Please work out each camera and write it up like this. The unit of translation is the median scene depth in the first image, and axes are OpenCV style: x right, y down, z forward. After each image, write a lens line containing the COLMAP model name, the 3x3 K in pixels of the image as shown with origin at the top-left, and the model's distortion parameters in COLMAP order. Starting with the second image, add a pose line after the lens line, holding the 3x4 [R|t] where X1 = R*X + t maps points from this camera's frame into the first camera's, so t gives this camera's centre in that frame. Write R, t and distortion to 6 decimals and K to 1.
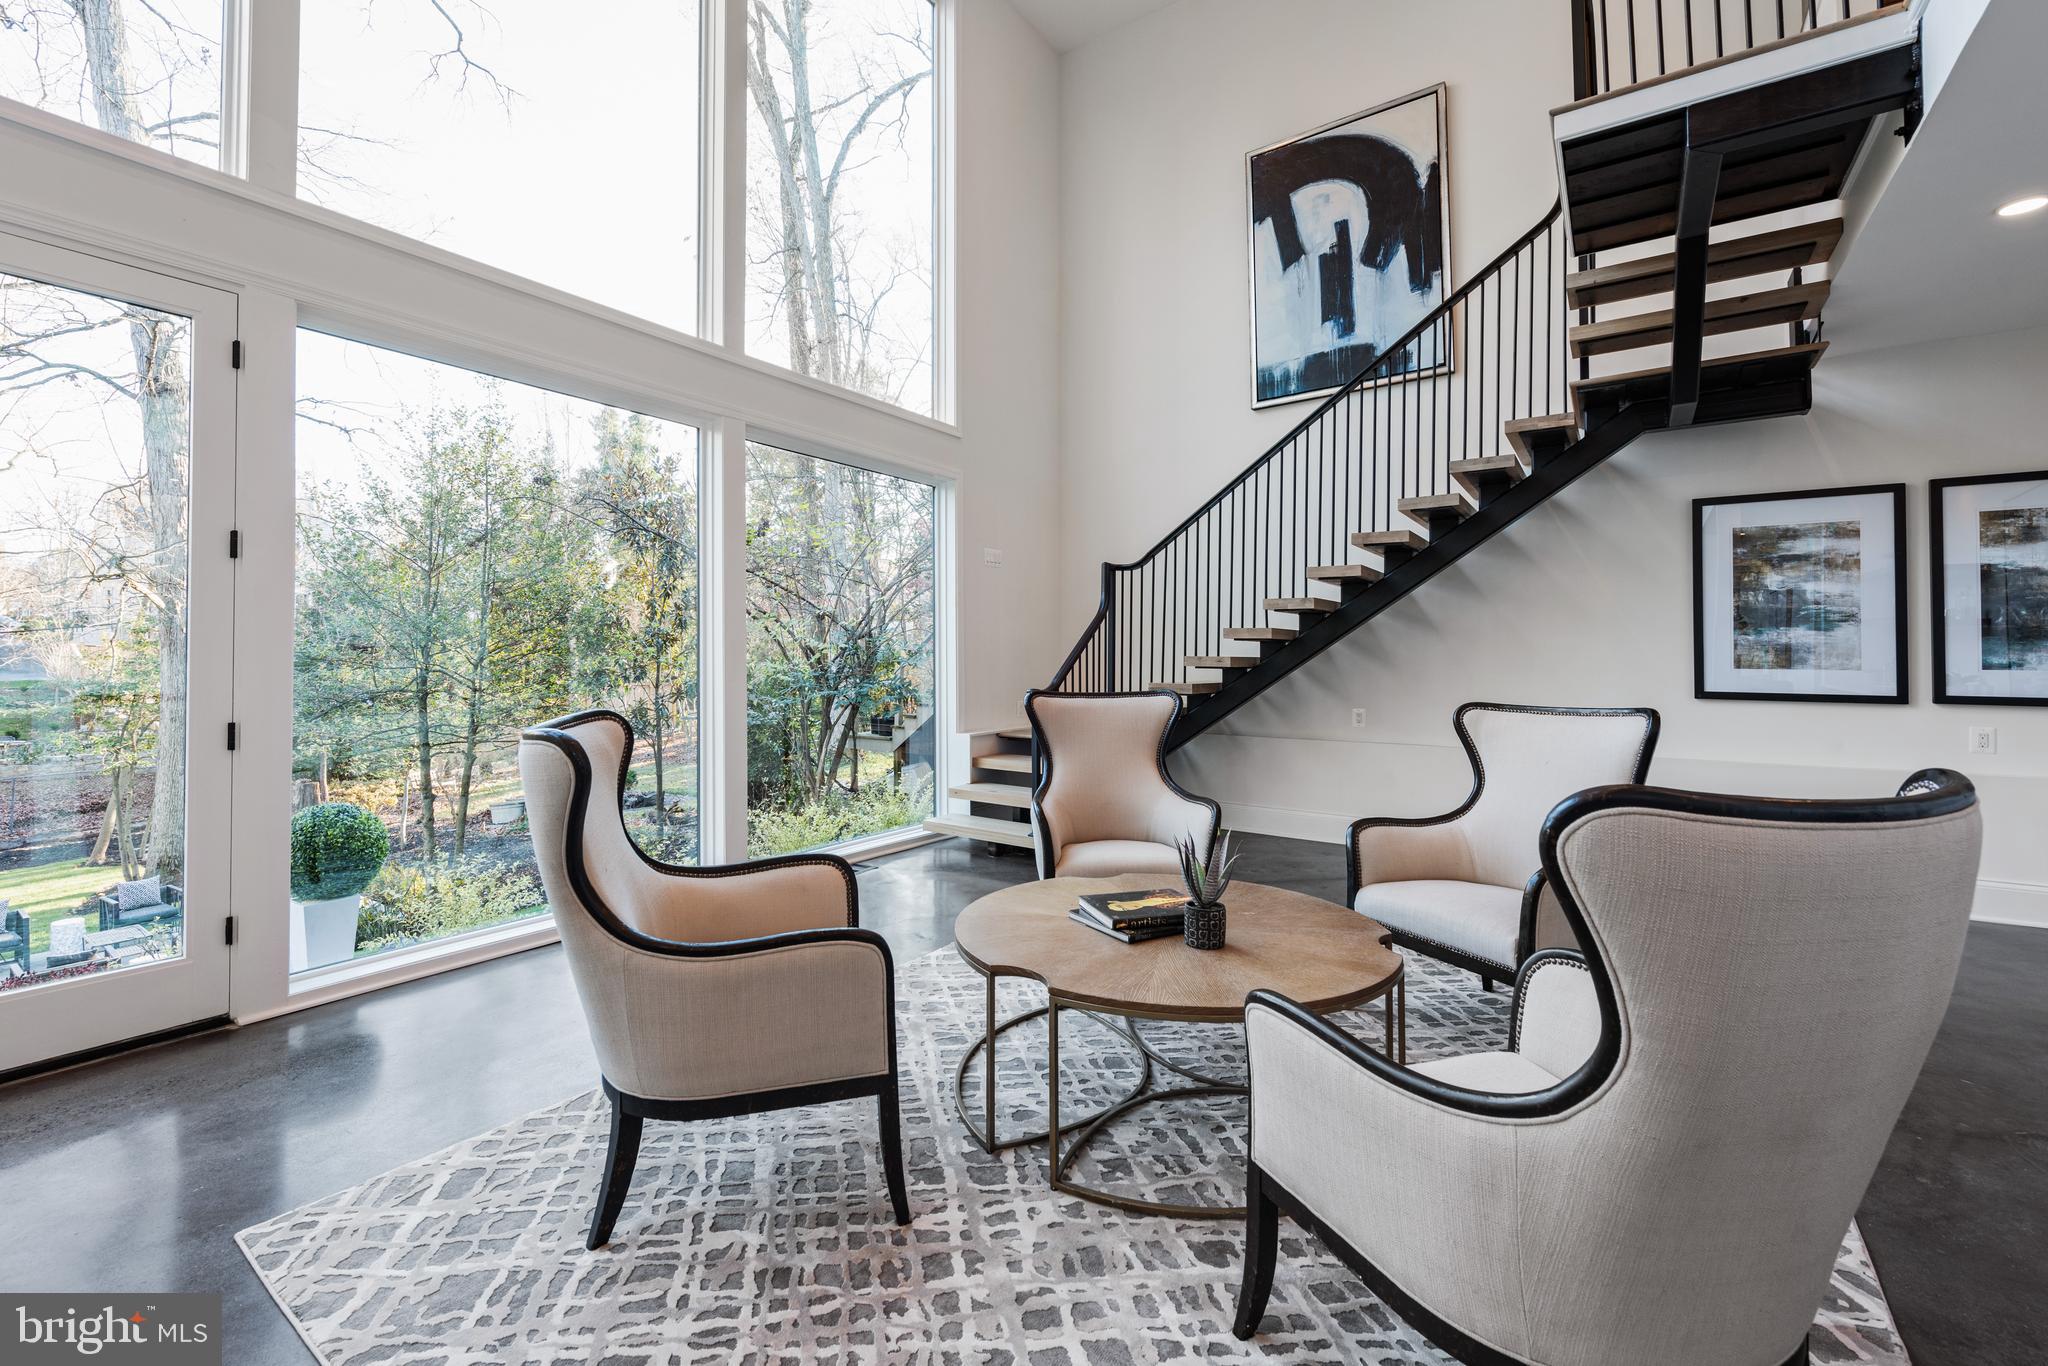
lens RADIAL K [[865.1, 0, 1022.3], [0, 865.1, 632.7], [0, 0, 1]] dist [0.003301, -0.001118]
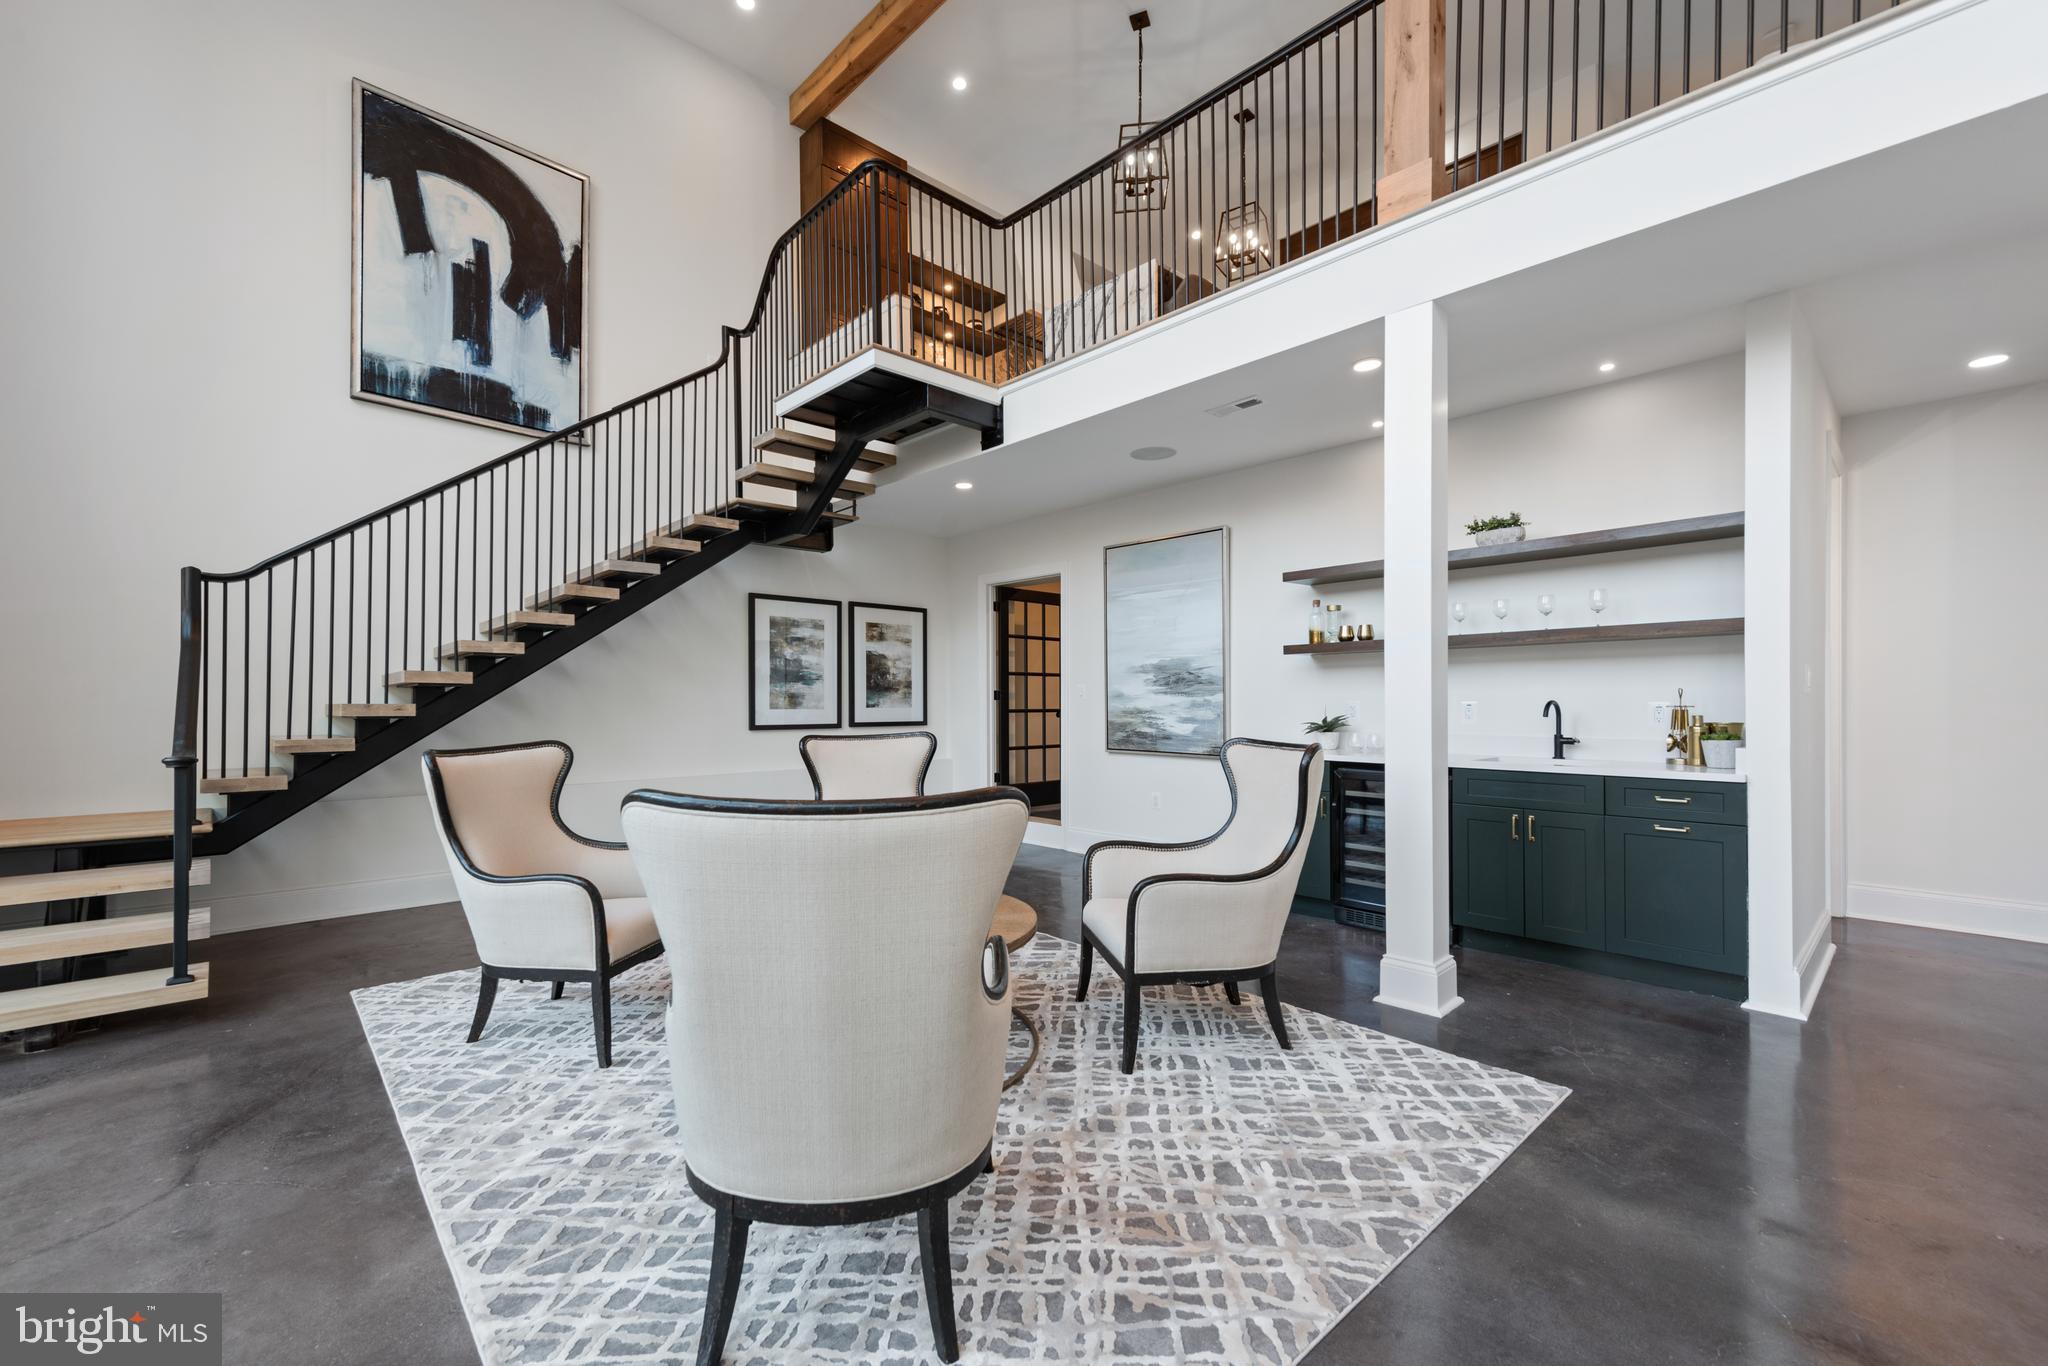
lens RADIAL K [[810.1, 0, 1020.4], [0, 810.1, 689.7], [0, 0, 1]] dist [0.012939, -0.002713]
pose [[0.227205, 0.011311, 0.973781, -0.415681], [-0.024656, 0.999679, -0.005859, 0.004526], [-0.973535, -0.022678, 0.227410, 0.238520]]
